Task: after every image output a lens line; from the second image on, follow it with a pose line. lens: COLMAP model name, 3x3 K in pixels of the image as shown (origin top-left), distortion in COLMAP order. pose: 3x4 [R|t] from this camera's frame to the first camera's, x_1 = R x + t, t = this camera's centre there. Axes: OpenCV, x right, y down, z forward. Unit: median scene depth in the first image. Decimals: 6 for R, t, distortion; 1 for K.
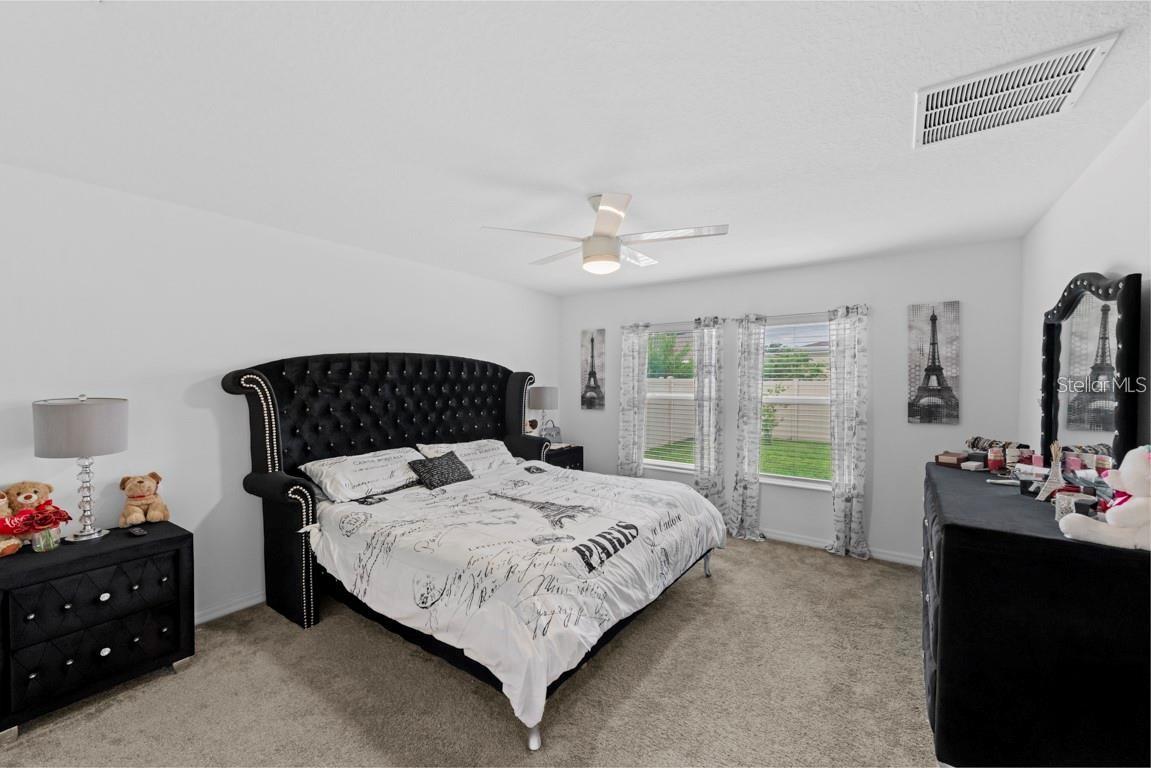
lens RADIAL K [[462.3, 0, 568.5], [0, 462.3, 386.3], [0, 0, 1]] dist [-0.000153, -0.000048]
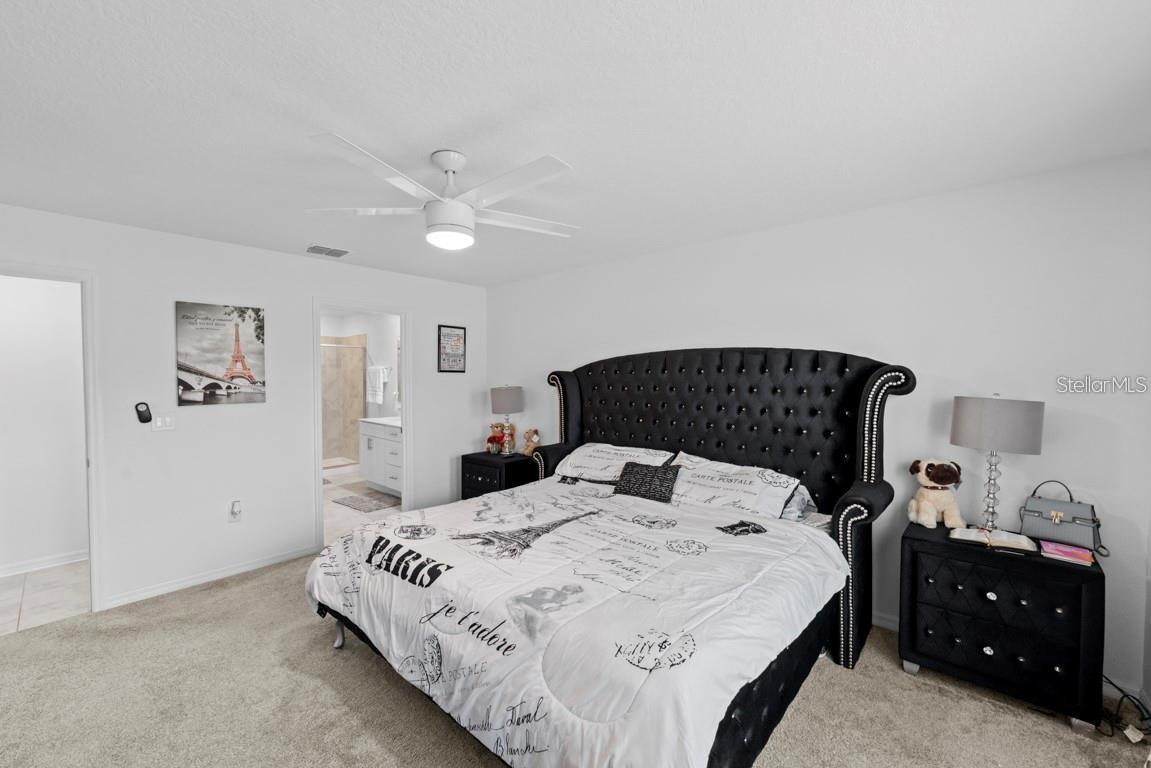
lens RADIAL K [[462.3, 0, 568.5], [0, 462.3, 386.3], [0, 0, 1]] dist [-0.000153, -0.000048]
pose [[-0.115565, 0.018570, -0.993126, 0.765632], [-0.017636, 0.999629, 0.020744, -0.019467], [0.993143, 0.019912, -0.115194, 1.167159]]
